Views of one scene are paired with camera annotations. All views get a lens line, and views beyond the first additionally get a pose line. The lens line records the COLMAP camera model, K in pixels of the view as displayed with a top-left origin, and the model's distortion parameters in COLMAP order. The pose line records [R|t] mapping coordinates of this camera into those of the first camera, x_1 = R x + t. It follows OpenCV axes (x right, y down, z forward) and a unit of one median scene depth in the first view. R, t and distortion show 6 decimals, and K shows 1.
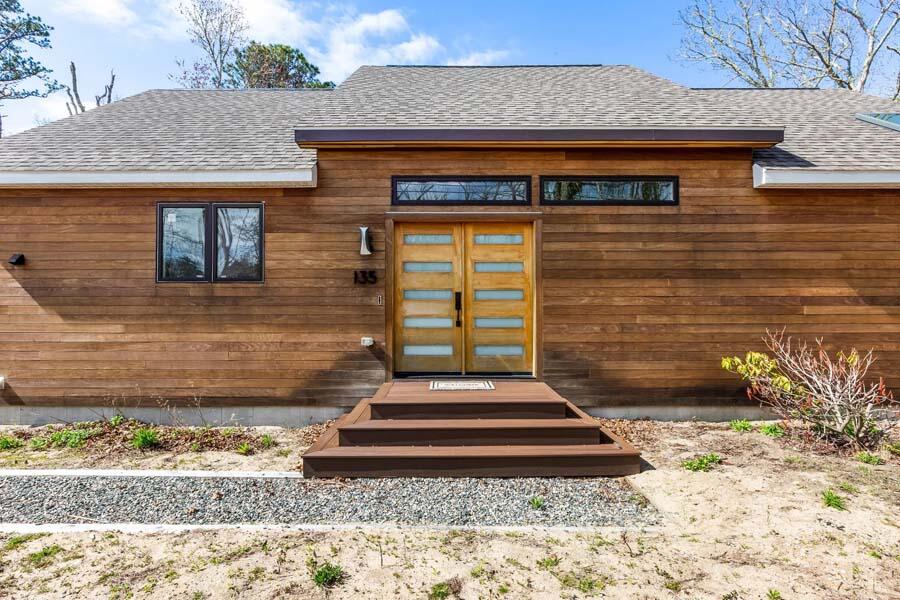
lens RADIAL K [[430.4, 0, 446.3], [0, 430.4, 309.4], [0, 0, 1]] dist [-0.001307, -0.000727]
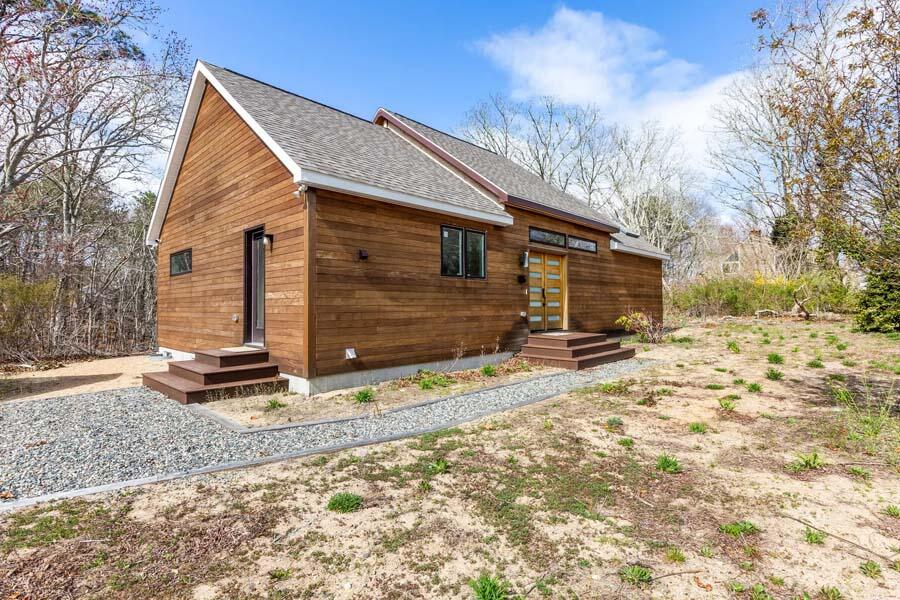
lens RADIAL K [[430.4, 0, 455.3], [0, 430.4, 308.0], [0, 0, 1]] dist [-0.001307, -0.000727]
pose [[0.691218, -0.007584, 0.722606, -1.699445], [0.004006, 0.999970, 0.006664, 0.034123], [-0.722635, -0.001711, 0.691228, -0.063904]]
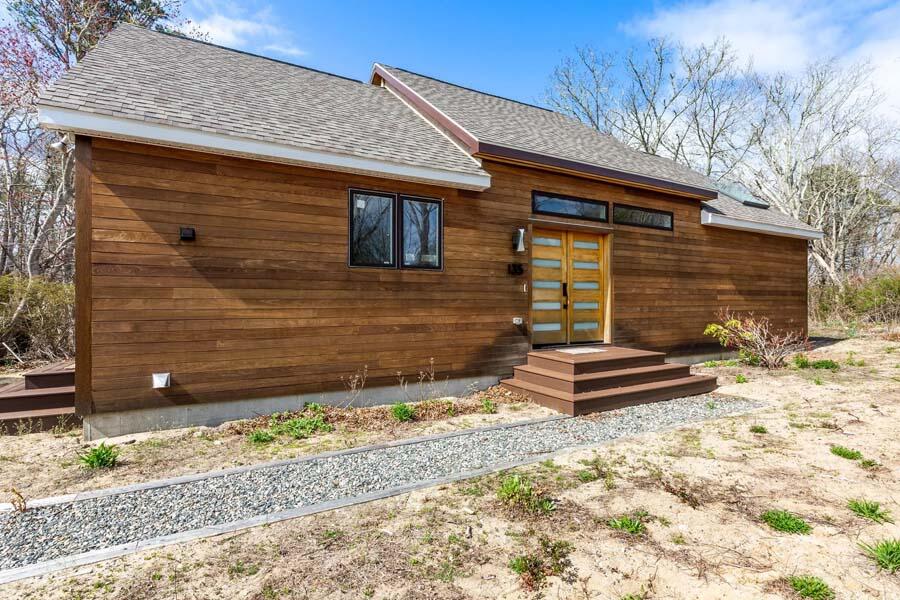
lens RADIAL K [[430.4, 0, 455.4], [0, 430.4, 308.5], [0, 0, 1]] dist [-0.001307, -0.000727]
pose [[0.875927, -0.007854, 0.482379, -0.933305], [0.001571, 0.999909, 0.013428, 0.021258], [-0.482441, -0.011004, 0.875860, -0.005469]]
